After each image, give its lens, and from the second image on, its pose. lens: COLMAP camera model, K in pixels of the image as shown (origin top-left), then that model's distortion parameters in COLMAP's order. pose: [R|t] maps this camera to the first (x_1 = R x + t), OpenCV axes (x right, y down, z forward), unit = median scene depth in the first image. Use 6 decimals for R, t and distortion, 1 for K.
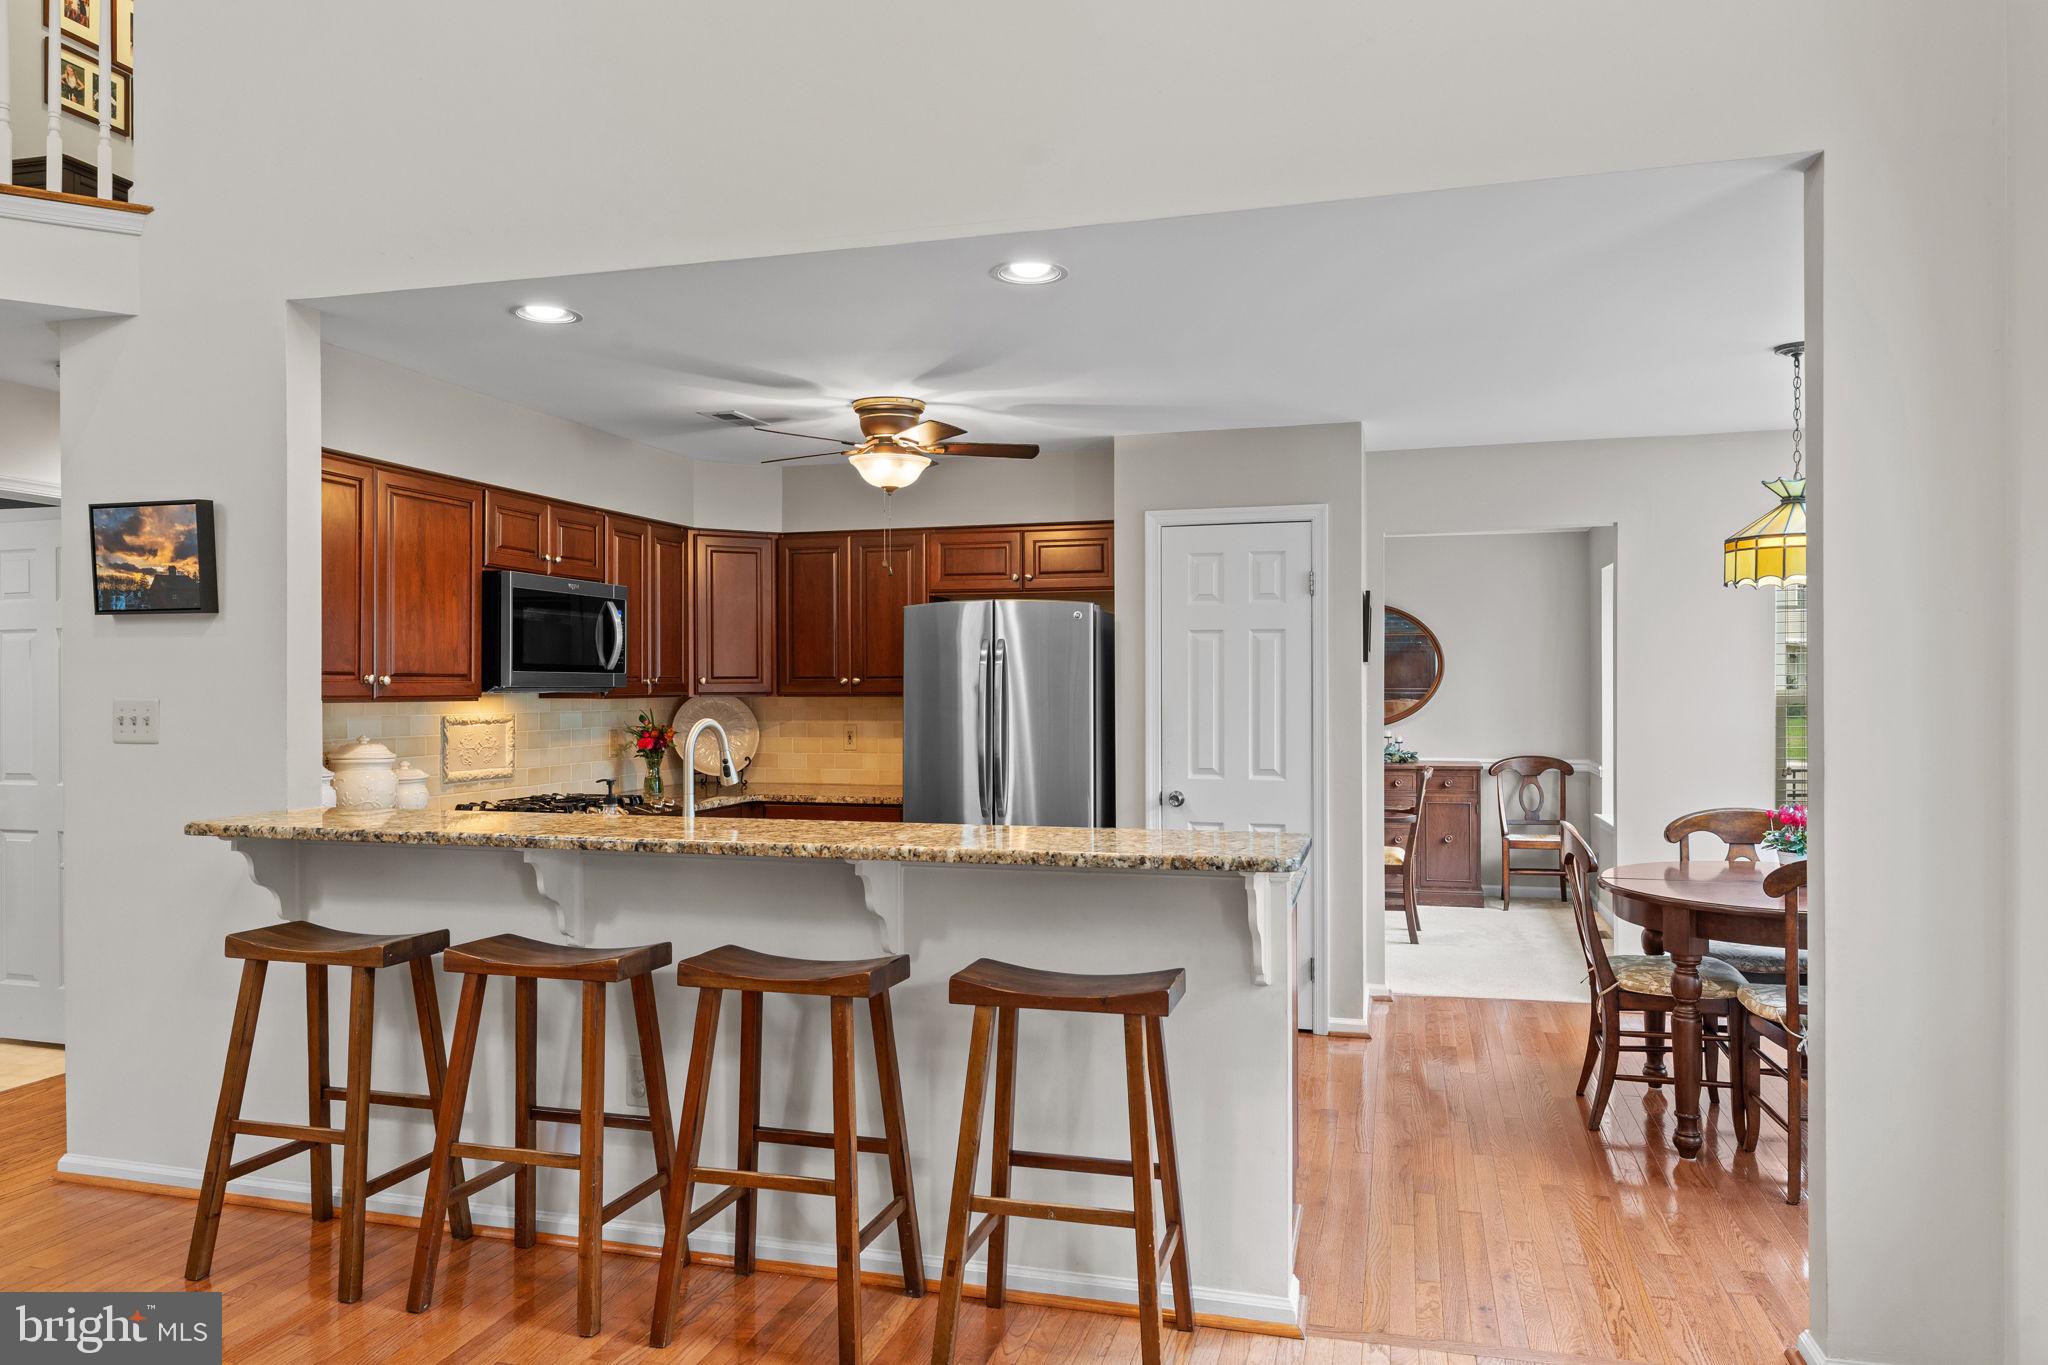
lens RADIAL K [[1385.8, 0, 1029.5], [0, 1385.8, 679.9], [0, 0, 1]] dist [0.042839, 0.001030]
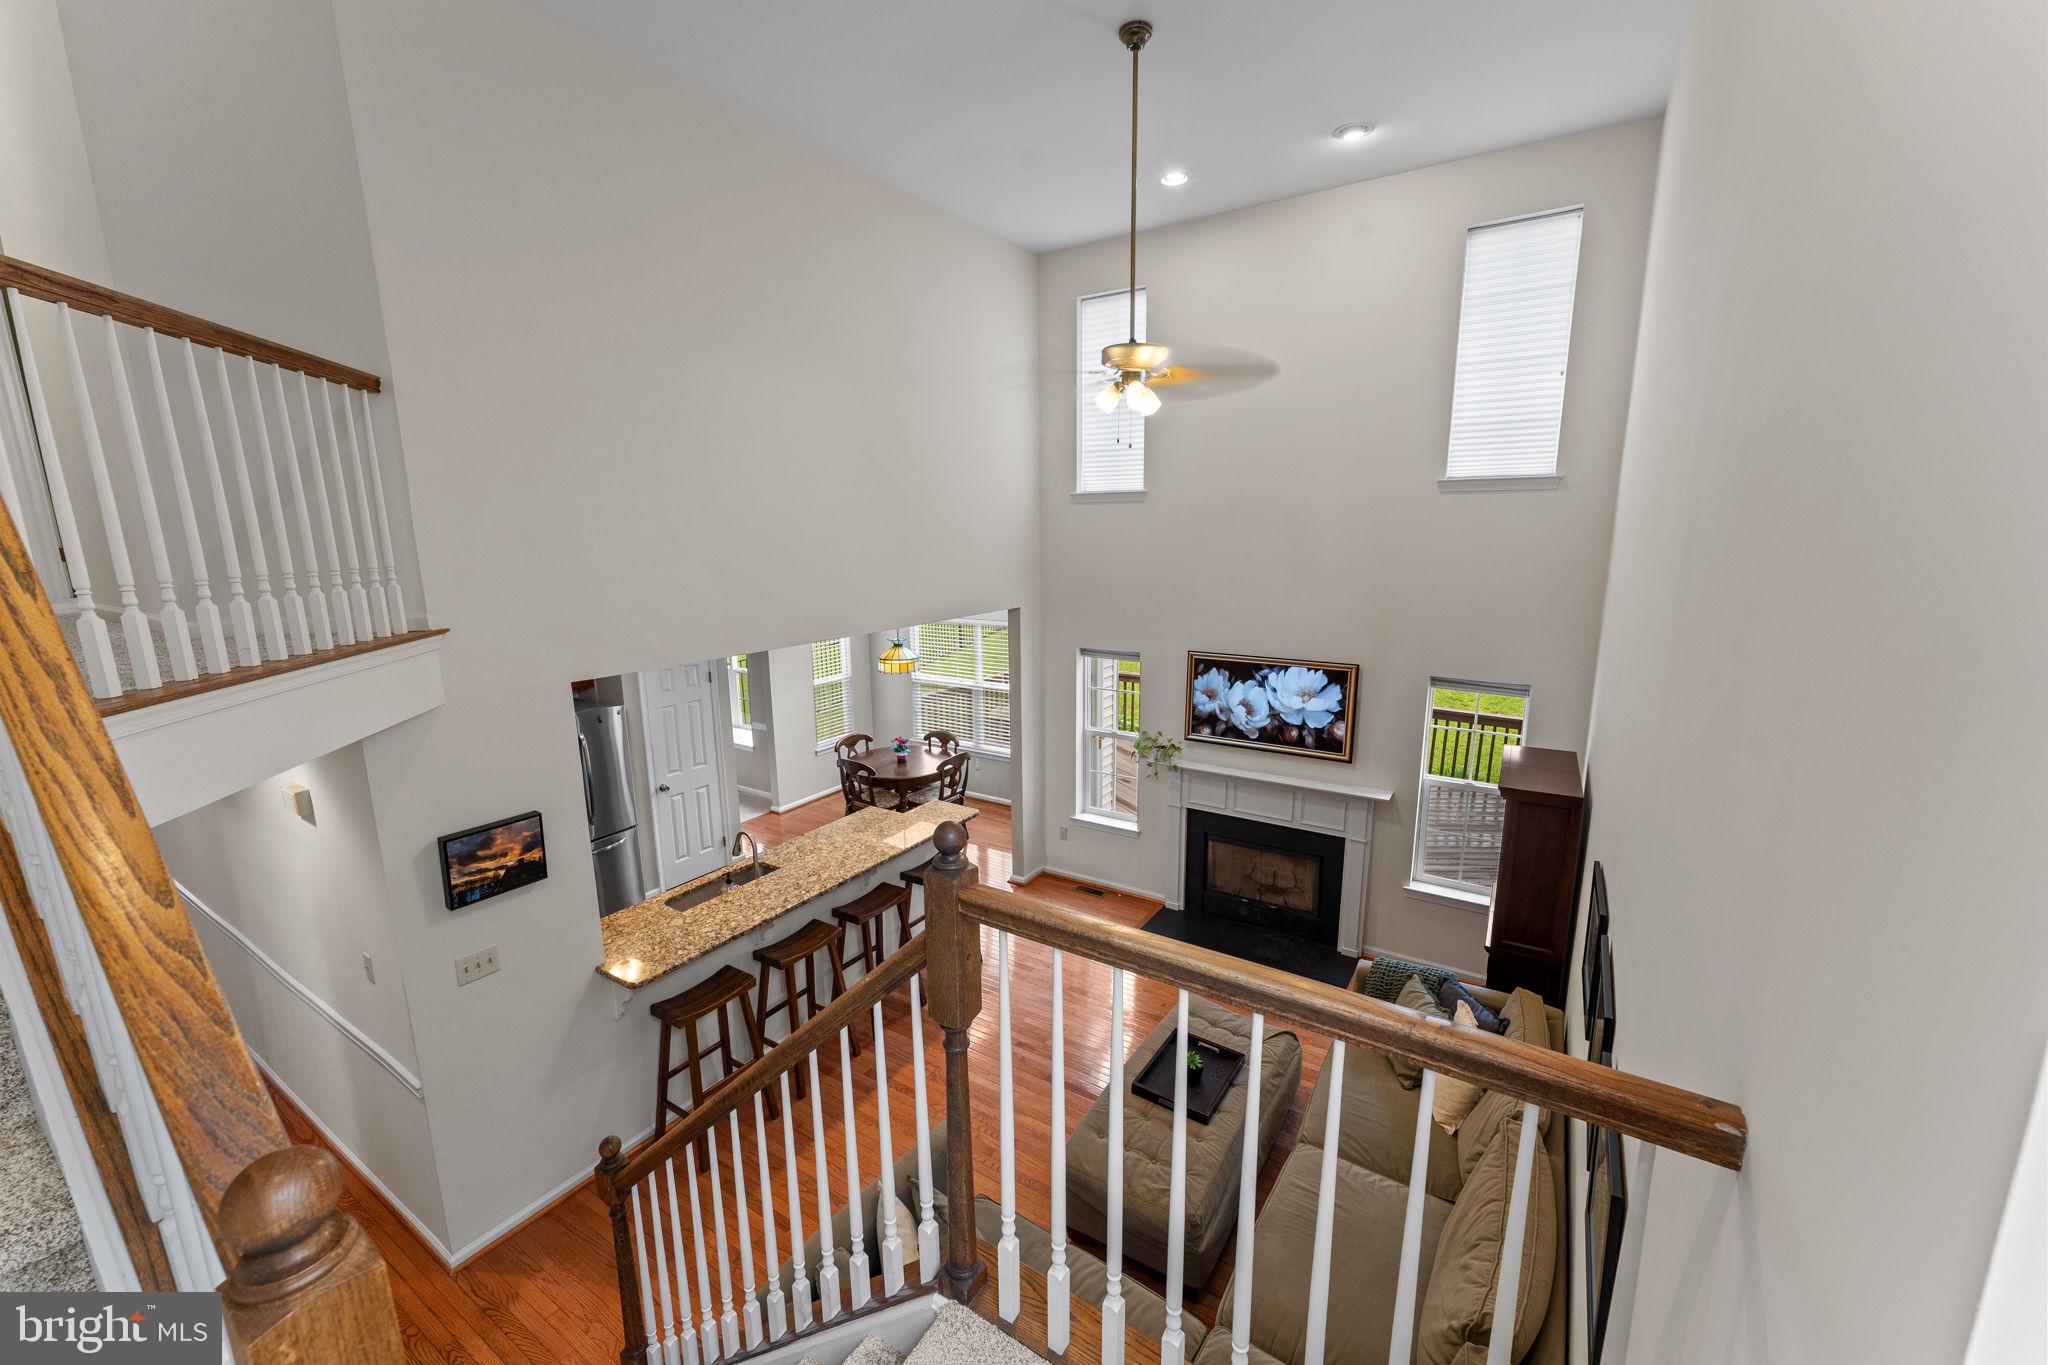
lens RADIAL K [[813.1, 0, 1019.2], [0, 813.1, 679.1], [0, 0, 1]] dist [-0.001284, -0.000310]
pose [[0.300205, -0.182902, 0.936175, -1.152890], [0.011118, 0.982049, 0.188299, -0.406465], [-0.953810, -0.046120, 0.296849, 0.190828]]
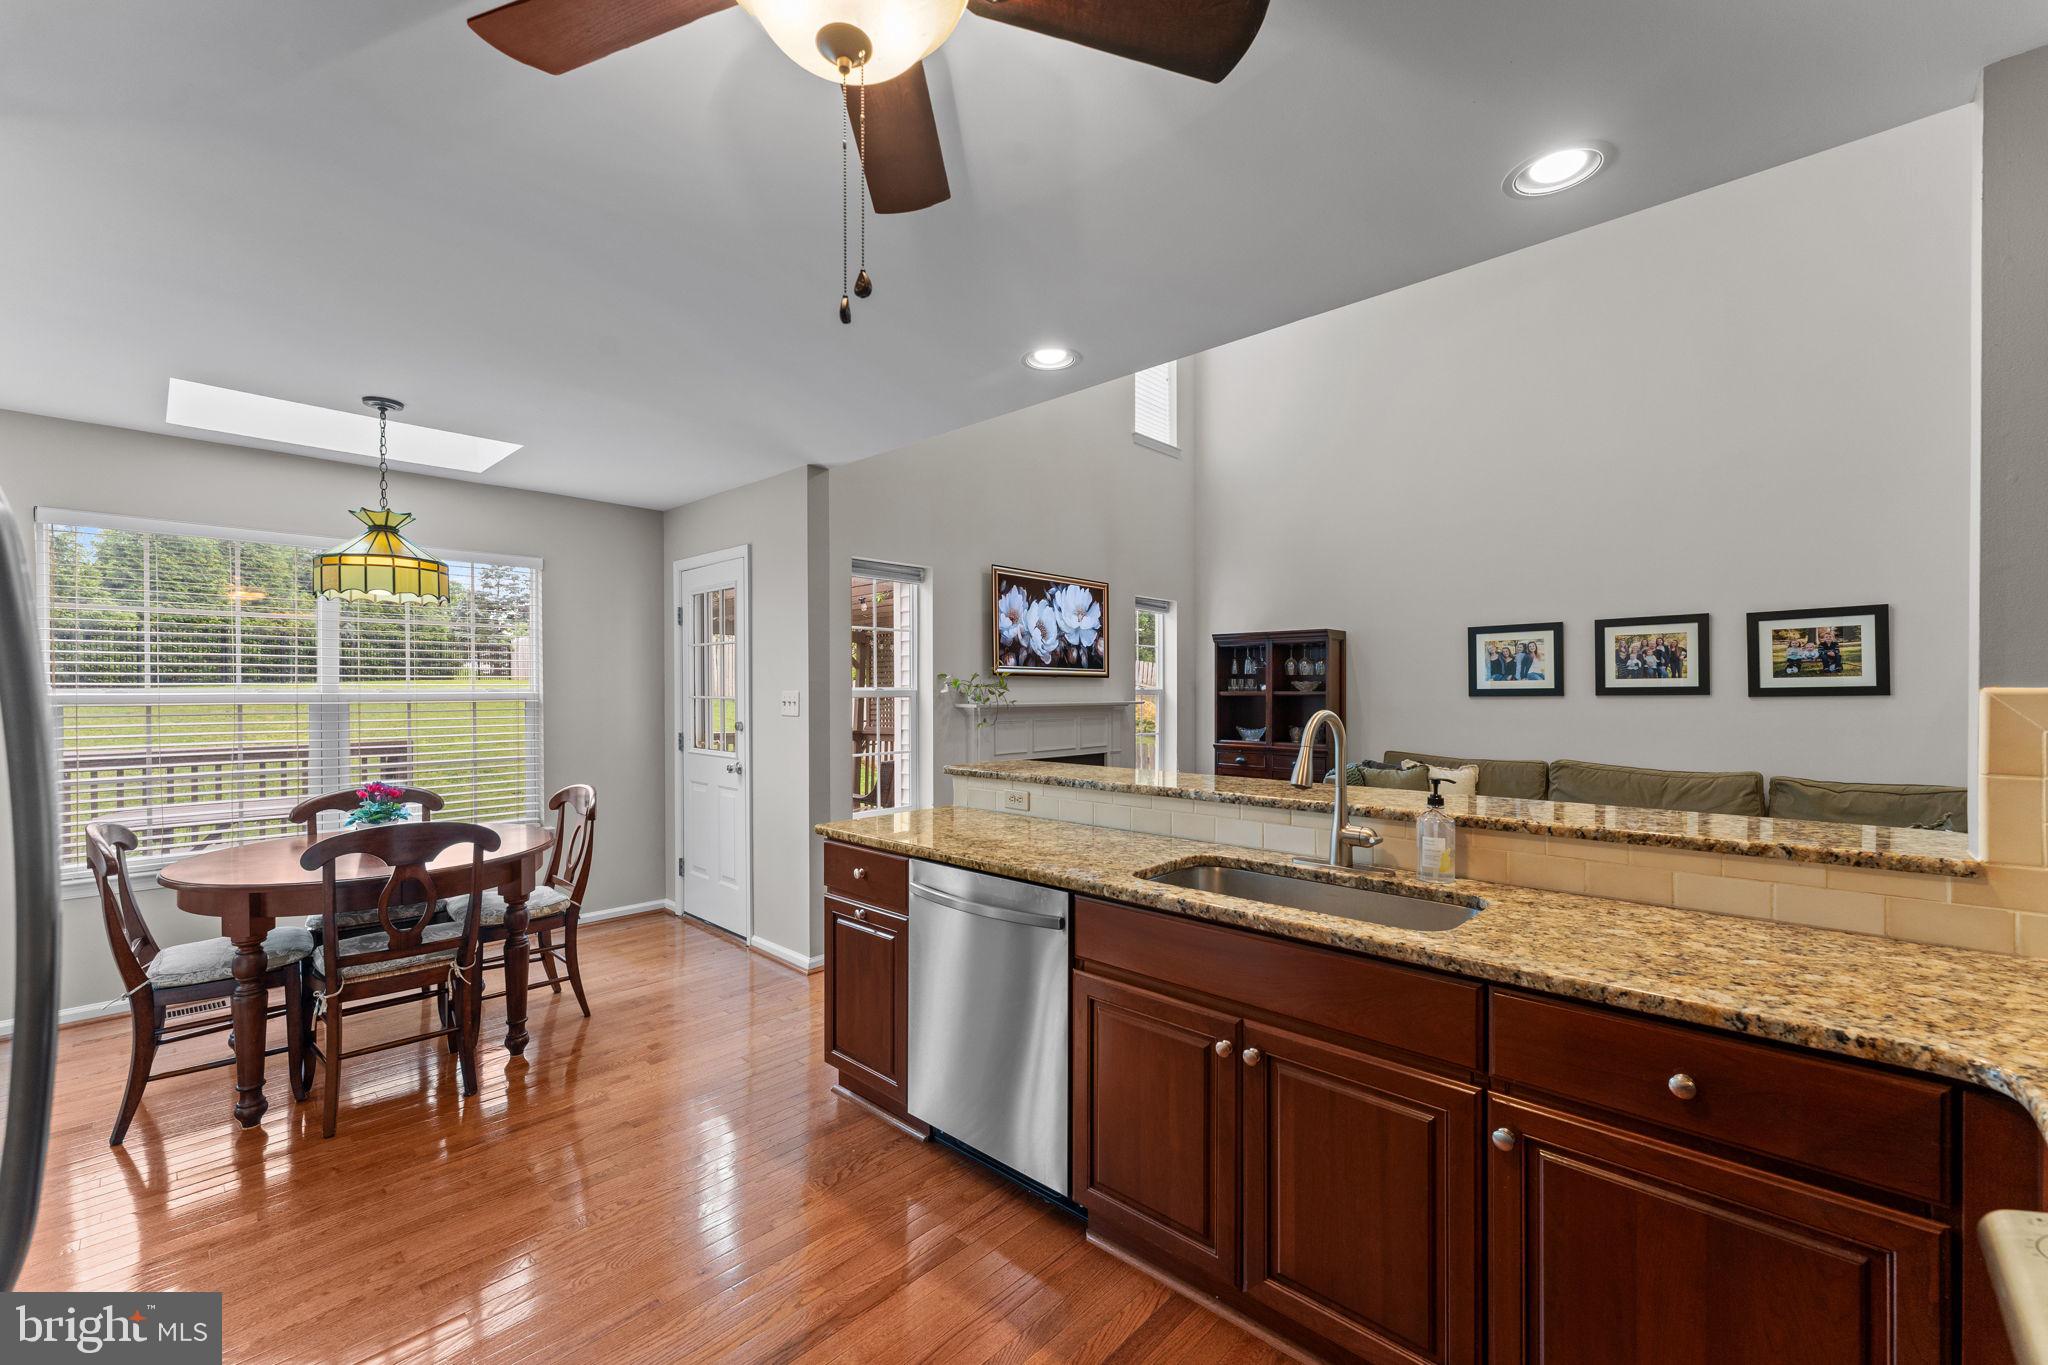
lens RADIAL K [[813.1, 0, 1017.3], [0, 813.1, 692.3], [0, 0, 1]] dist [-0.001284, -0.000310]
pose [[-0.891251, -0.005052, 0.453482, -0.244301], [-0.002763, 0.999980, 0.005711, 0.013571], [-0.453501, 0.003837, -0.891247, 1.419008]]
